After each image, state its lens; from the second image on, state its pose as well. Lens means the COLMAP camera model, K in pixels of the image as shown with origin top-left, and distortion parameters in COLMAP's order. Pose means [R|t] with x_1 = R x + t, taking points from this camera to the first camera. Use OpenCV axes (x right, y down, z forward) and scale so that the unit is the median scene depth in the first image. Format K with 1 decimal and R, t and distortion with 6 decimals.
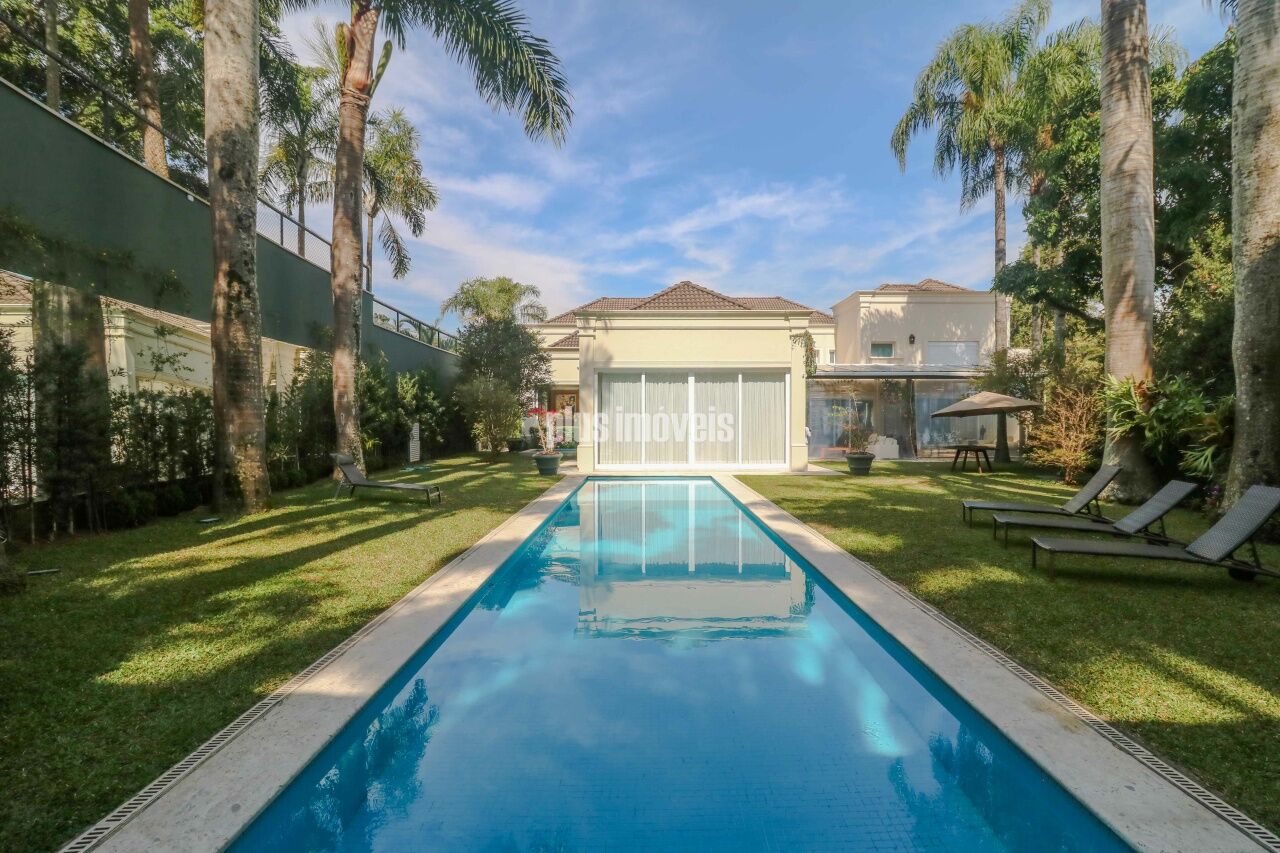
lens RADIAL K [[583.6, 0, 640.0], [0, 583.6, 426.5], [0, 0, 1]] dist [0.000277, -0.000073]
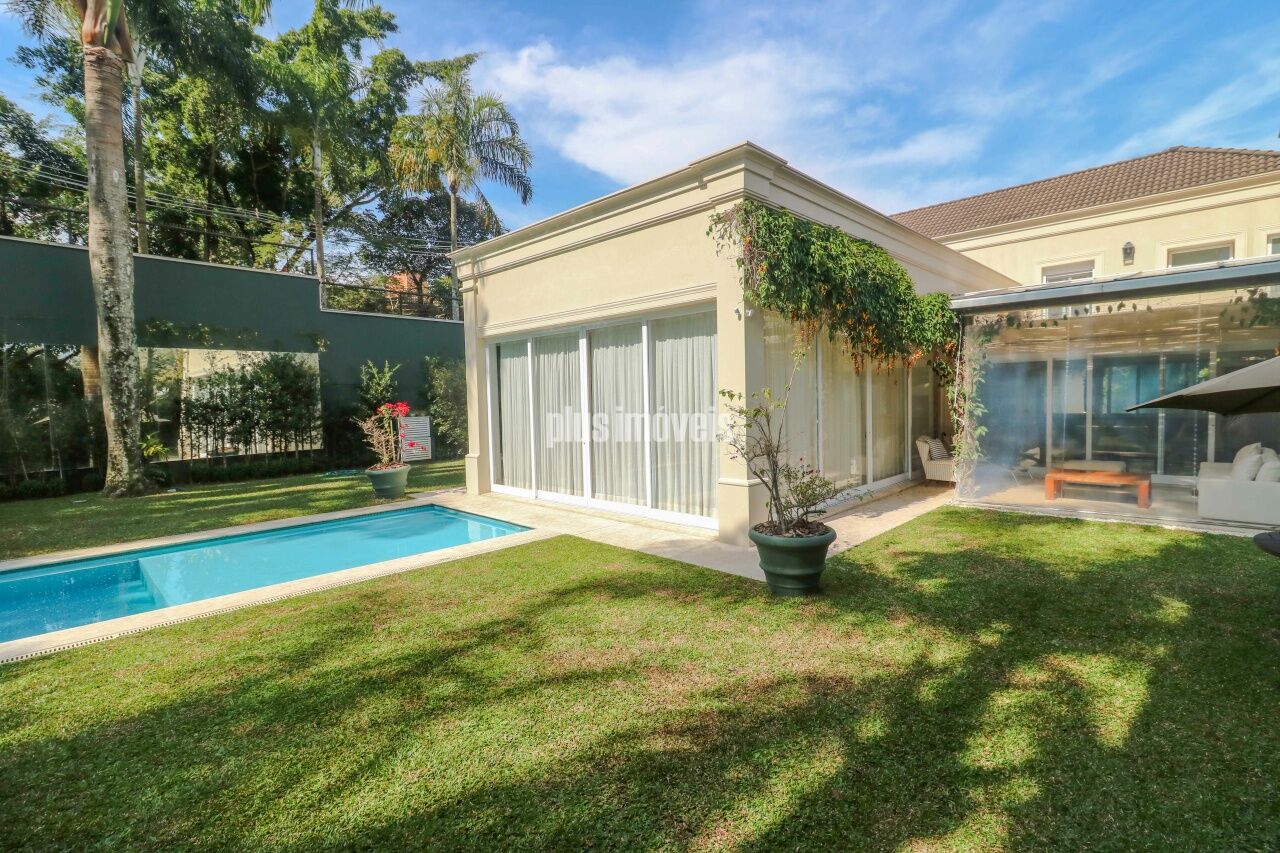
lens RADIAL K [[519.5, 0, 640.0], [0, 519.5, 426.5], [0, 0, 1]] dist [-0.000875, -0.000322]
pose [[0.749356, 0.026922, -0.661620, 0.459209], [0.018156, 0.997962, 0.061172, -0.031634], [0.661919, -0.057852, 0.747340, 0.665639]]
